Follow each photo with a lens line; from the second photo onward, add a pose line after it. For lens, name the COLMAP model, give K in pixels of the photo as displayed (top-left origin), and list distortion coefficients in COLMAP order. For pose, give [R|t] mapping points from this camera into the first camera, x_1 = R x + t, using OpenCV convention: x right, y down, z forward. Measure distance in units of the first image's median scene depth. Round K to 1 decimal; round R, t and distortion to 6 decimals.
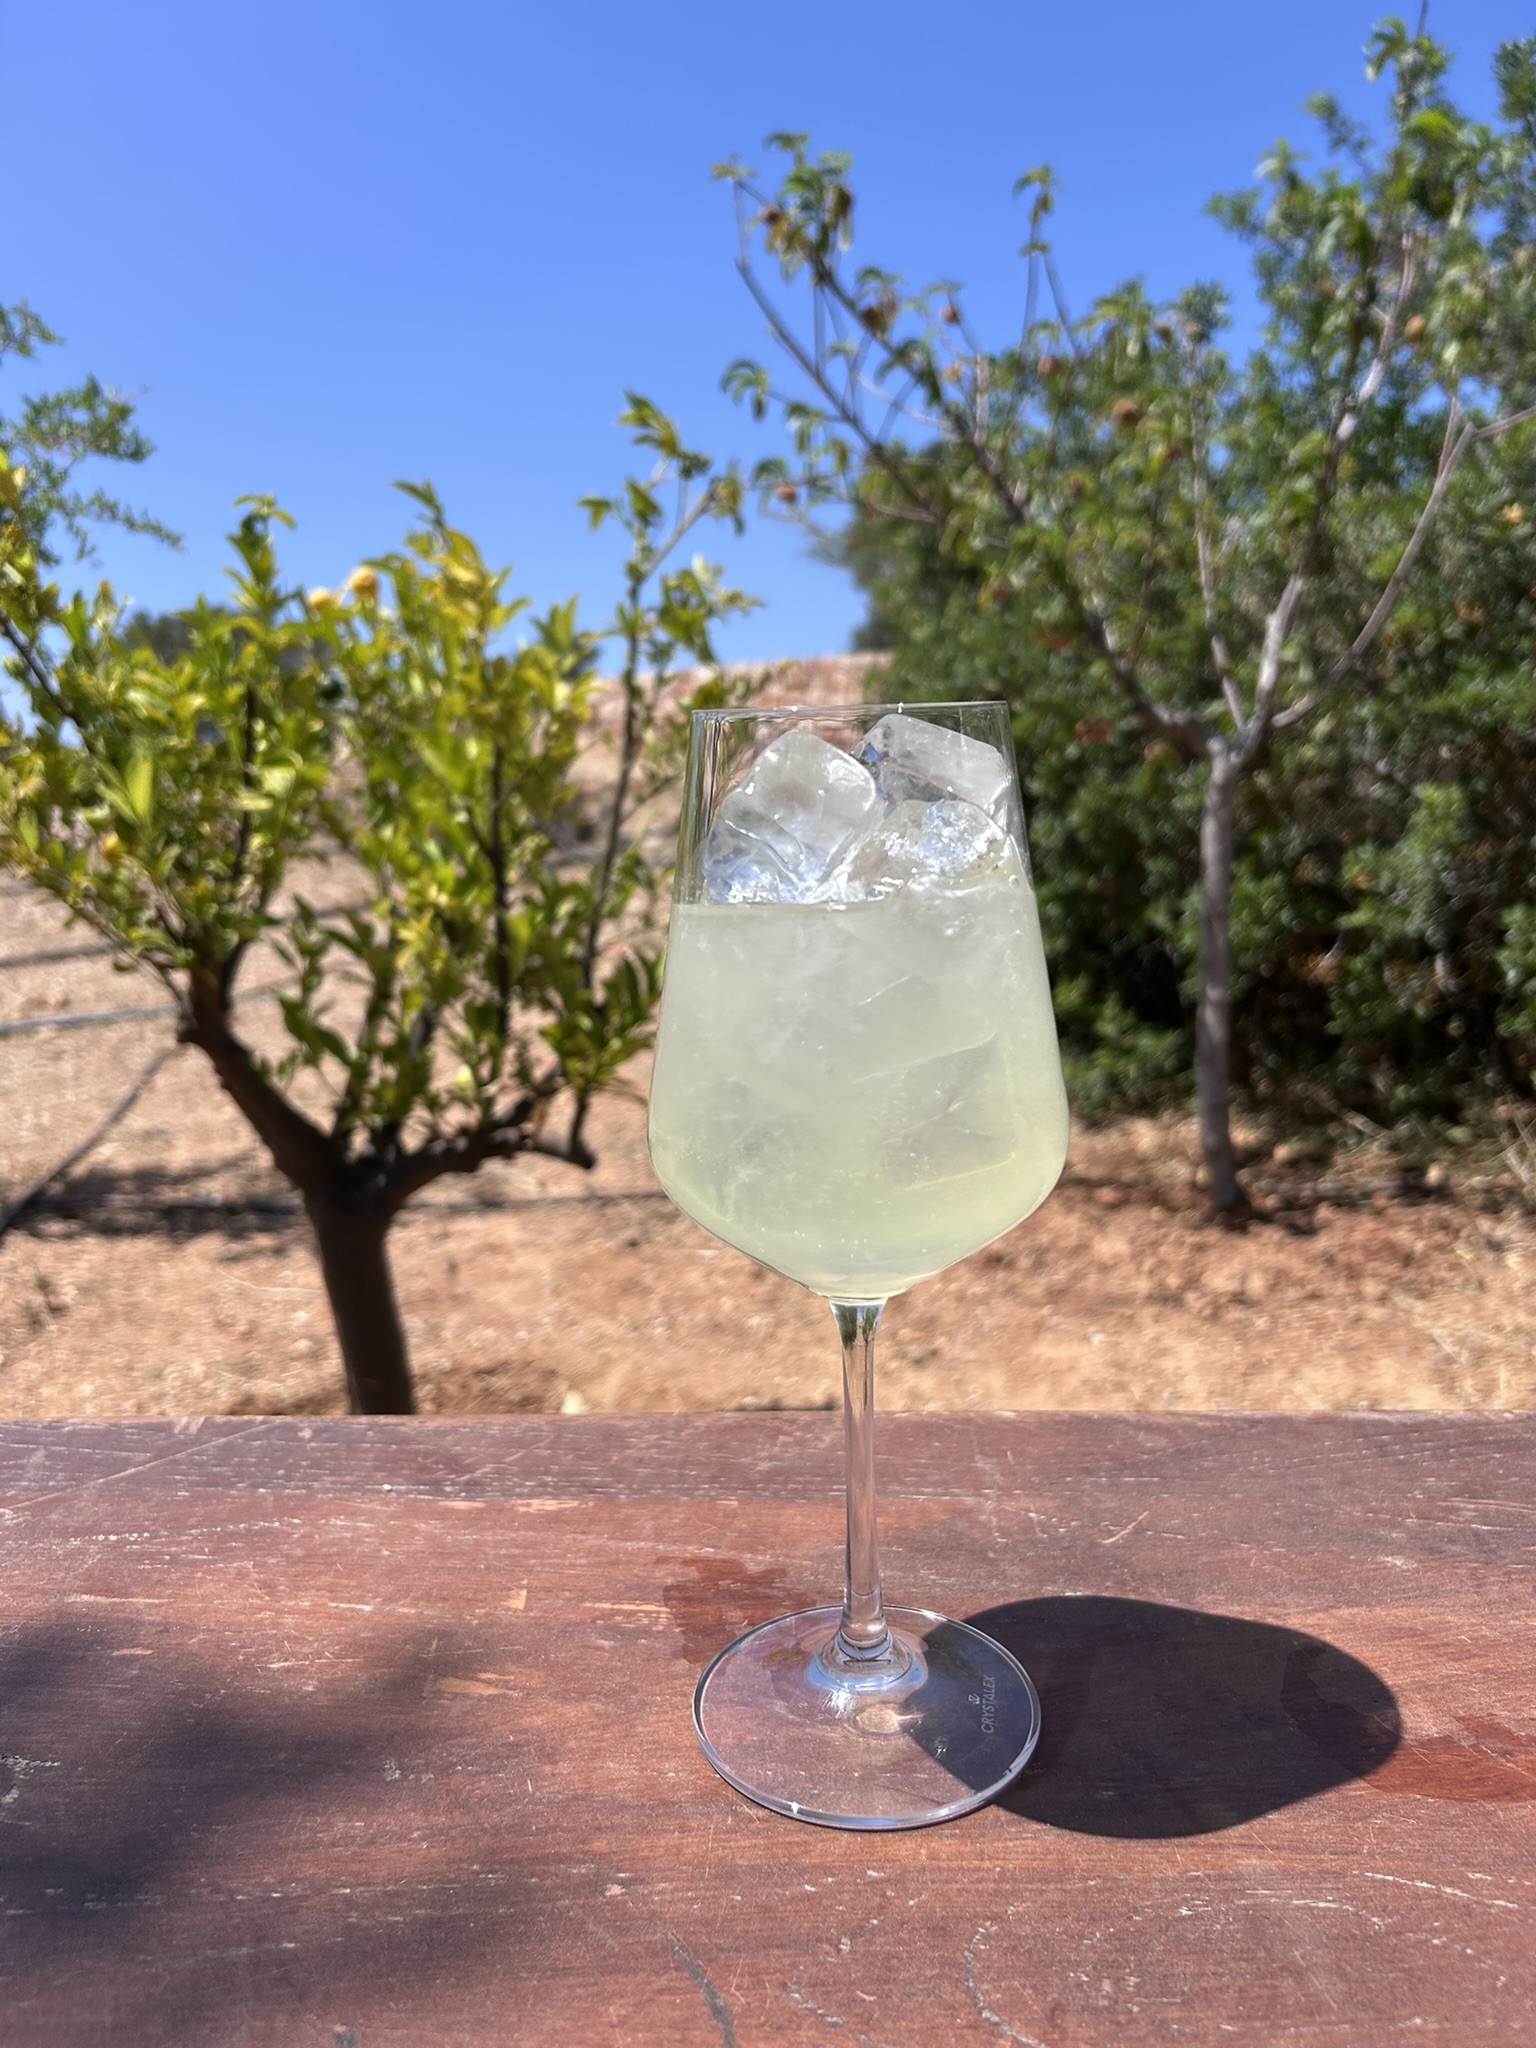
lens RADIAL K [[1509.3, 0, 768.0], [0, 1509.3, 1024.0], [0, 0, 1]] dist [0.039881, 0.000290]
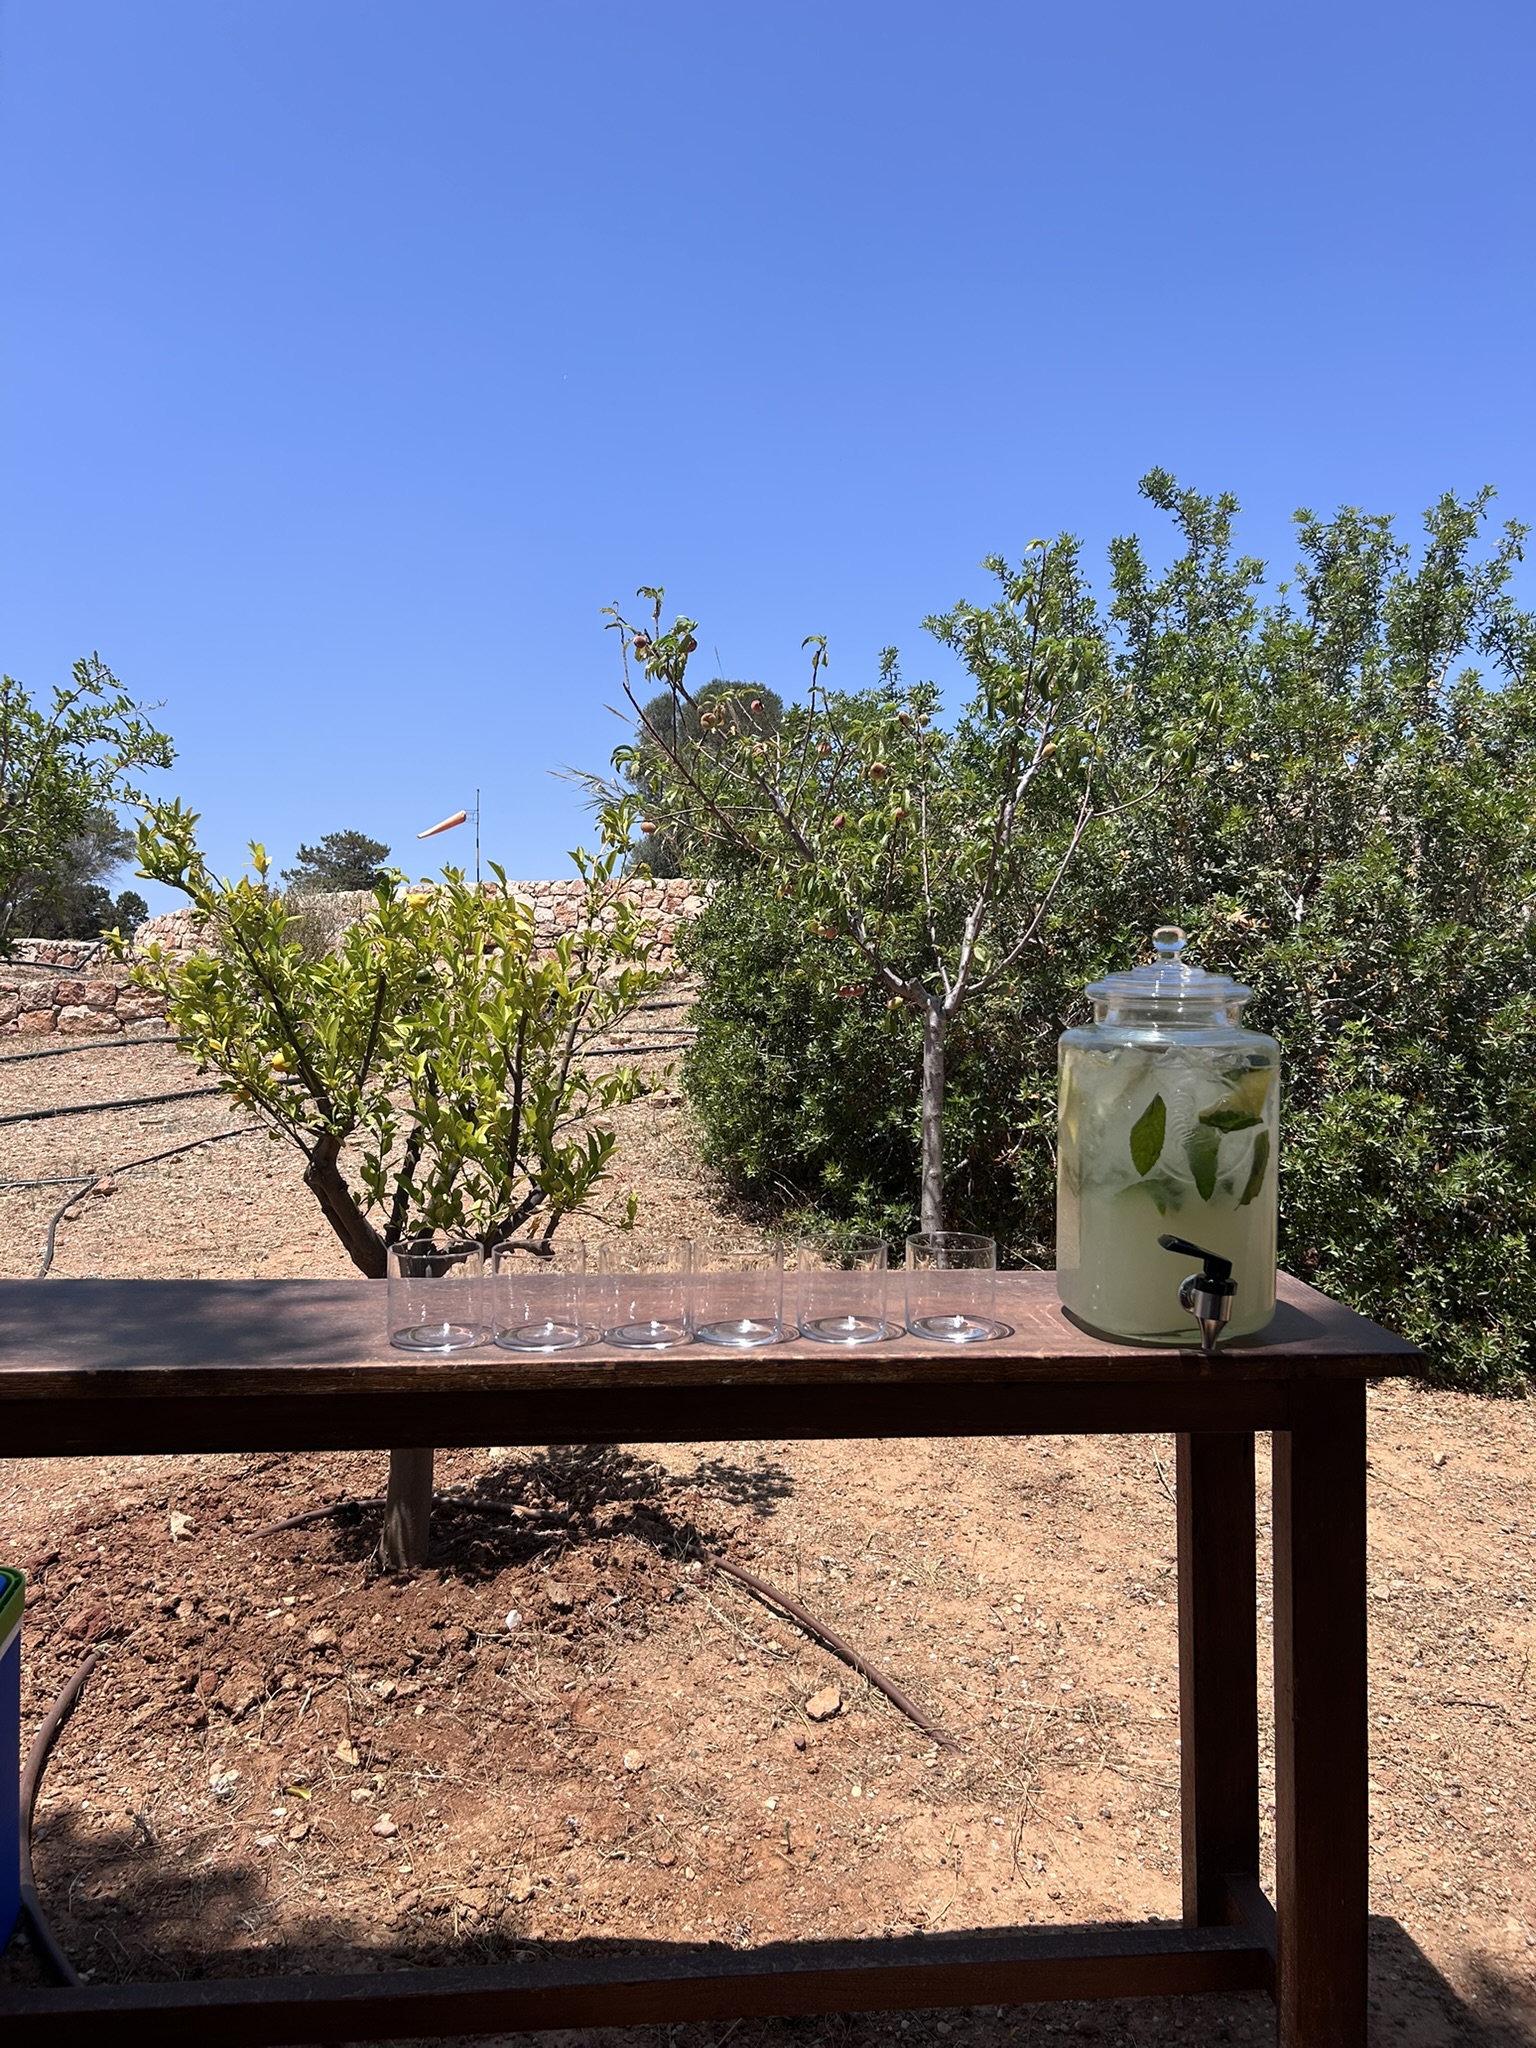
lens RADIAL K [[1509.3, 0, 768.0], [0, 1509.3, 1024.0], [0, 0, 1]] dist [0.039881, 0.000290]
pose [[0.987332, 0.029427, 0.155918, -0.090918], [-0.008819, 0.991311, -0.131247, 0.031753], [-0.158425, 0.128209, 0.979012, -0.412264]]
